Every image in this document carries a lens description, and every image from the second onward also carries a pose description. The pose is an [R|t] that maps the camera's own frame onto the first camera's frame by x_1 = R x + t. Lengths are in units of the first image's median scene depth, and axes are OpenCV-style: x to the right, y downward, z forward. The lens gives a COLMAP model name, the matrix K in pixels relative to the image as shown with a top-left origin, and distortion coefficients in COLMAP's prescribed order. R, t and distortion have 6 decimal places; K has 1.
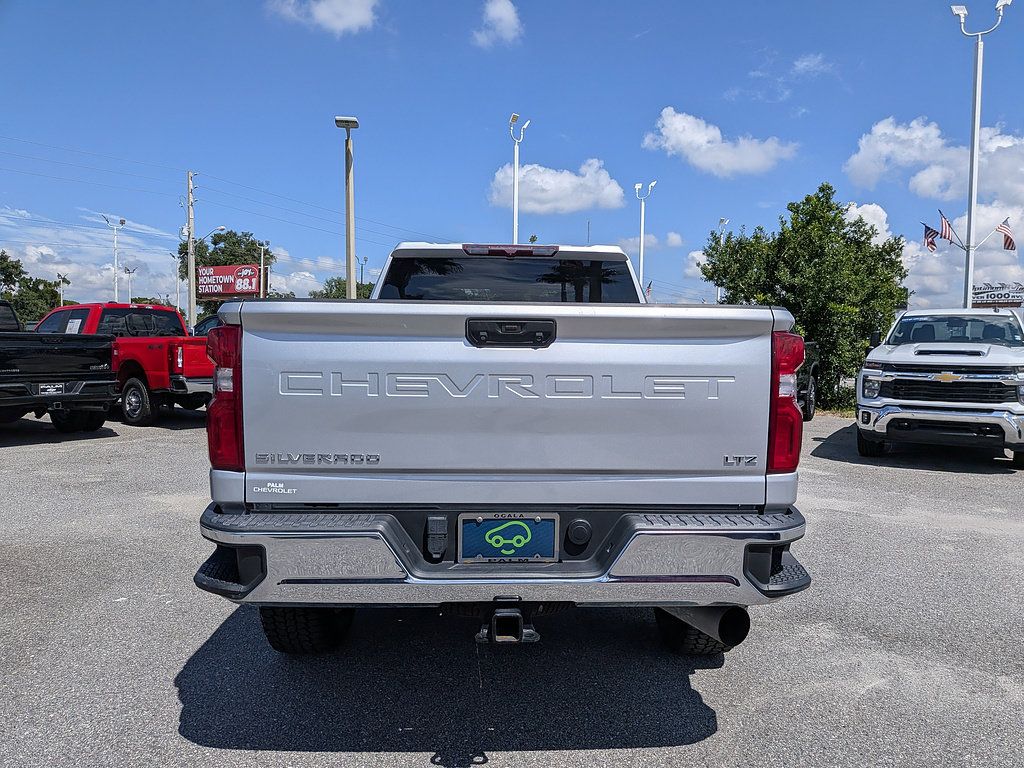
lens RADIAL K [[740.2, 0, 537.1], [0, 740.2, 396.2], [0, 0, 1]] dist [0.022908, -0.040453]
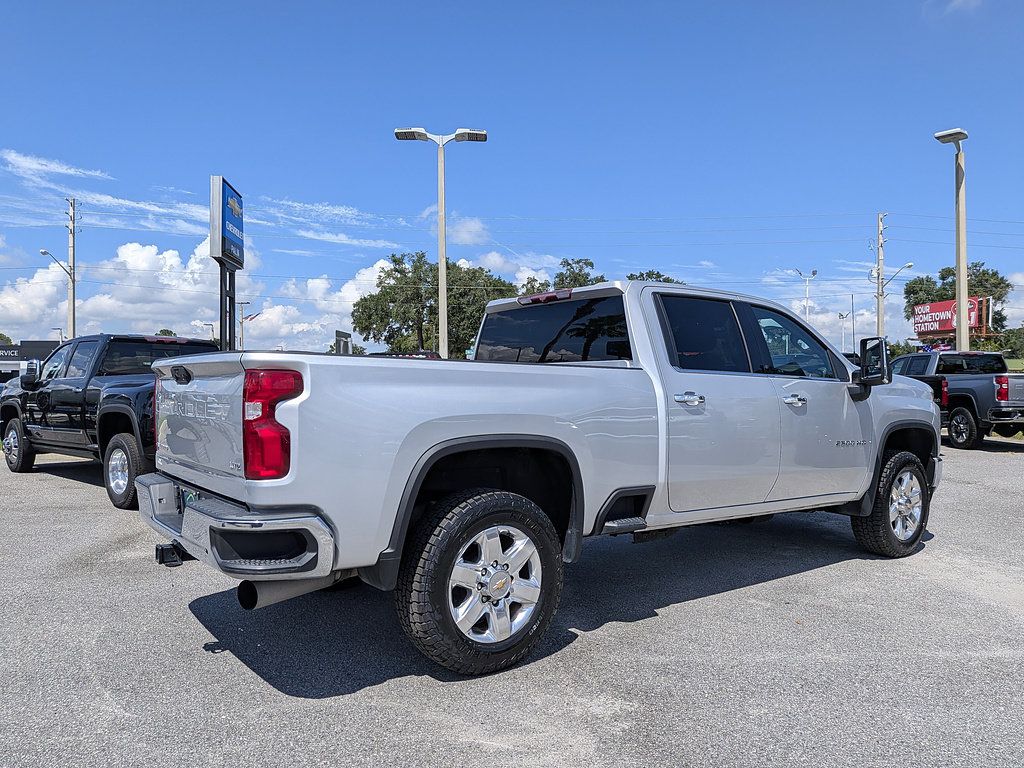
lens RADIAL K [[740.2, 0, 508.3], [0, 740.2, 394.3], [0, 0, 1]] dist [0.022908, -0.040453]
pose [[0.570070, -0.005219, -0.821579, 0.399039], [-0.042401, 0.998460, -0.035764, -0.003737], [0.820501, 0.055224, 0.568971, 0.153338]]
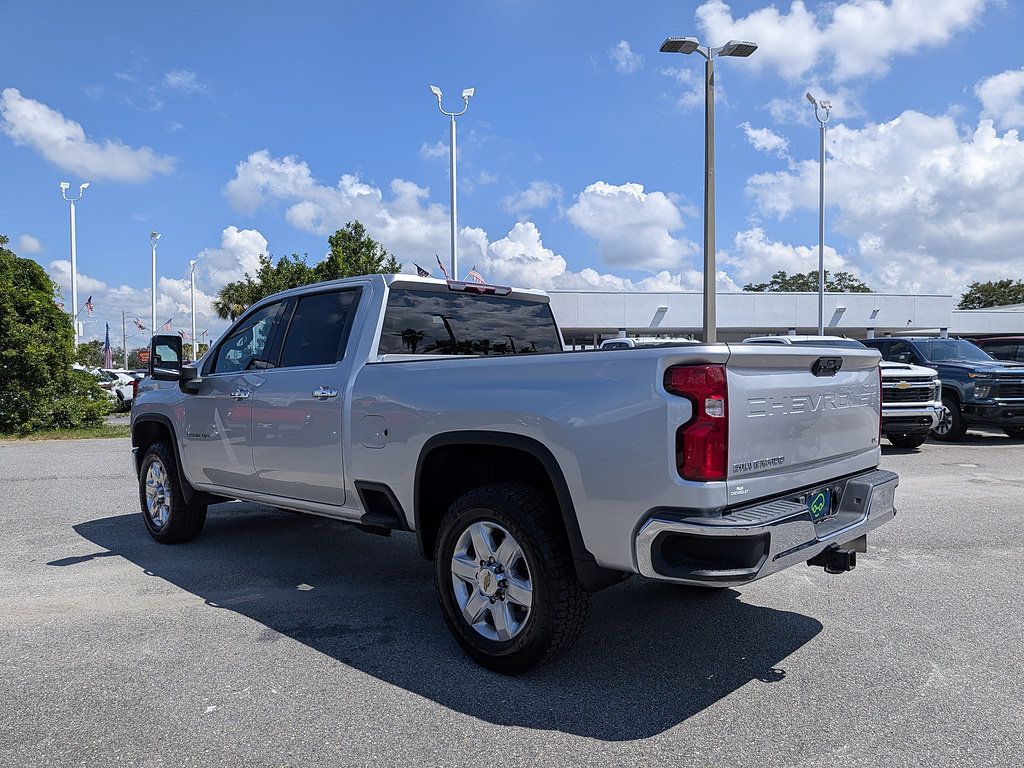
lens RADIAL K [[740.2, 0, 530.4], [0, 740.2, 394.0], [0, 0, 1]] dist [0.022908, -0.040453]
pose [[0.716876, -0.038313, 0.696148, -0.356301], [0.060444, 0.998145, -0.007310, -0.013176], [-0.694576, 0.047318, 0.717862, 0.077603]]
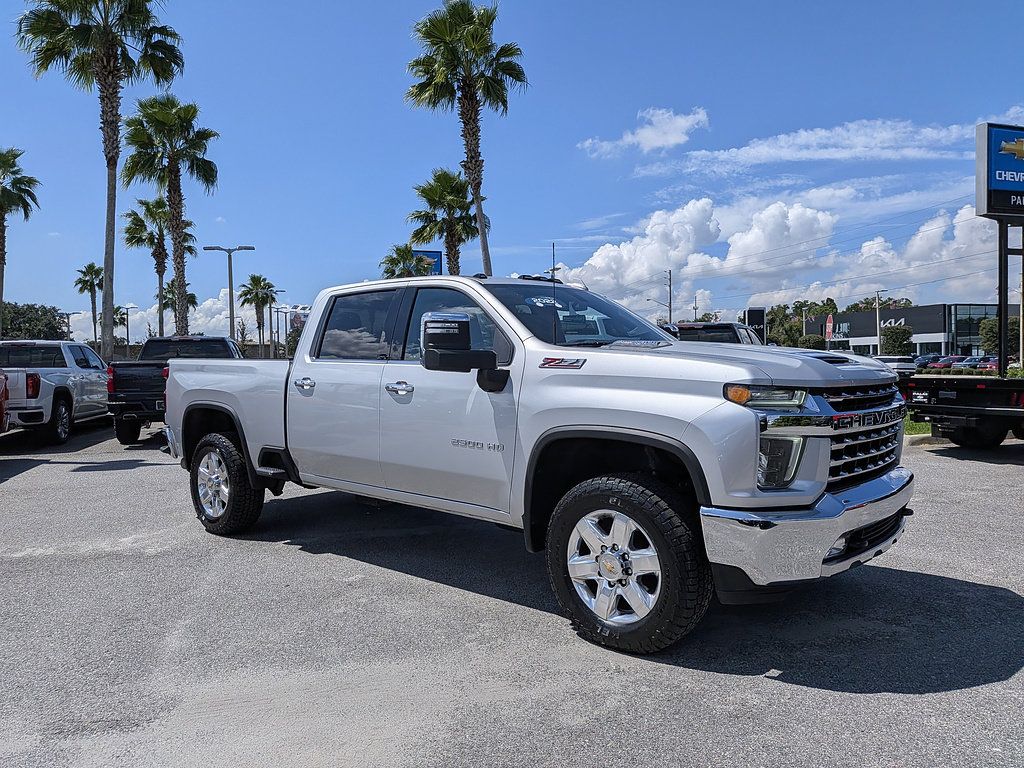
lens RADIAL K [[740.3, 0, 517.0], [0, 740.3, 380.9], [0, 0, 1]] dist [0.009426, -0.021837]
pose [[-0.695391, 0.011793, -0.718535, 0.381209], [-0.033978, 0.998207, 0.049267, -0.075787], [0.717828, 0.058675, -0.693743, 1.286075]]
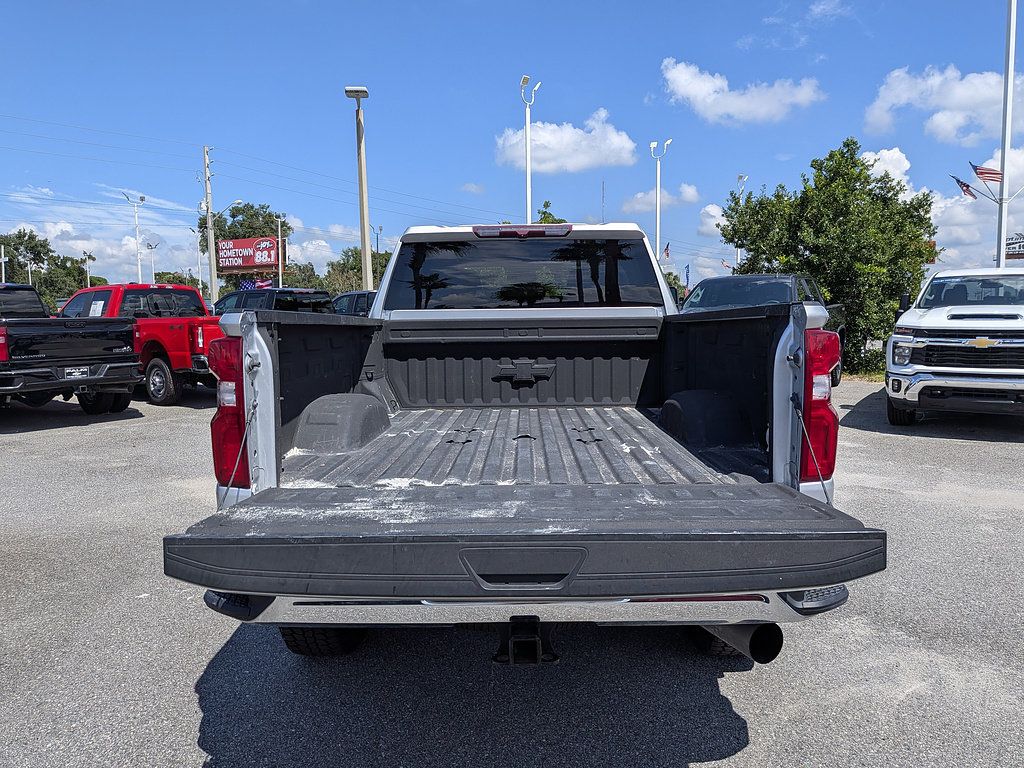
lens RADIAL K [[740.3, 0, 521.9], [0, 740.3, 386.0], [0, 0, 1]] dist [0.009426, -0.021837]
pose [[0.998660, -0.023404, -0.046158, 0.001661], [0.025060, 0.999050, 0.035639, -0.014691], [0.045280, -0.036748, 0.998298, 0.014819]]
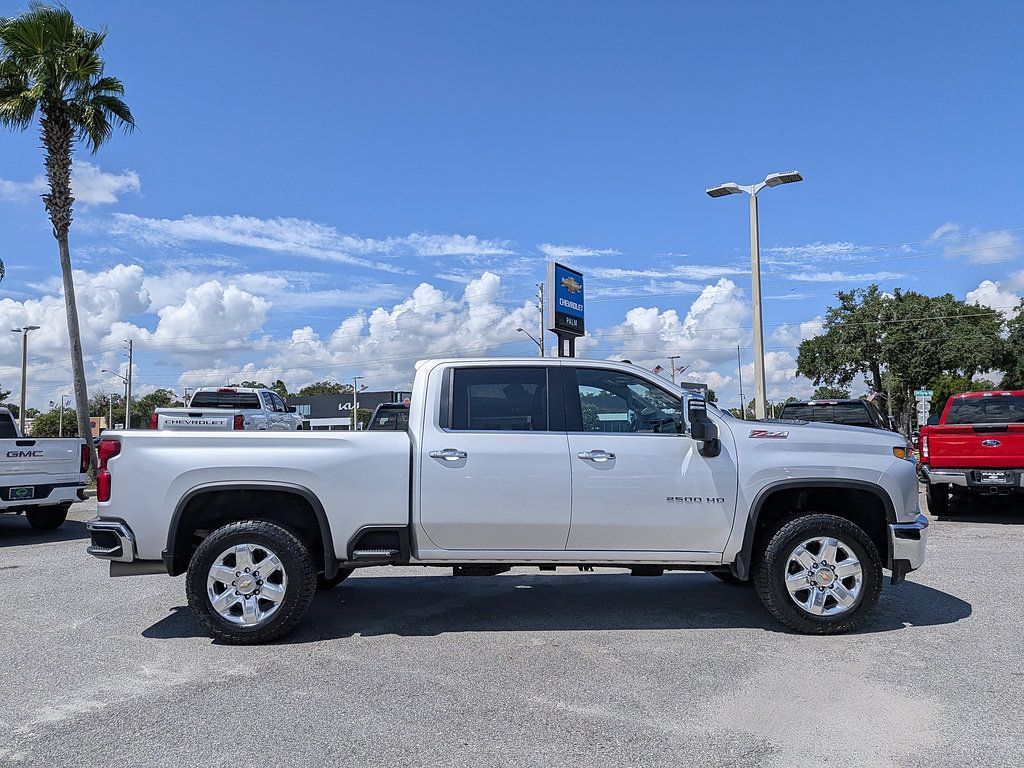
lens RADIAL K [[740.3, 0, 517.5], [0, 740.3, 382.7], [0, 0, 1]] dist [0.009426, -0.021837]
pose [[-0.028694, -0.087270, -0.995771, 0.717884], [-0.044382, 0.995310, -0.085950, -0.039928], [0.998602, 0.041728, -0.032432, 0.710720]]
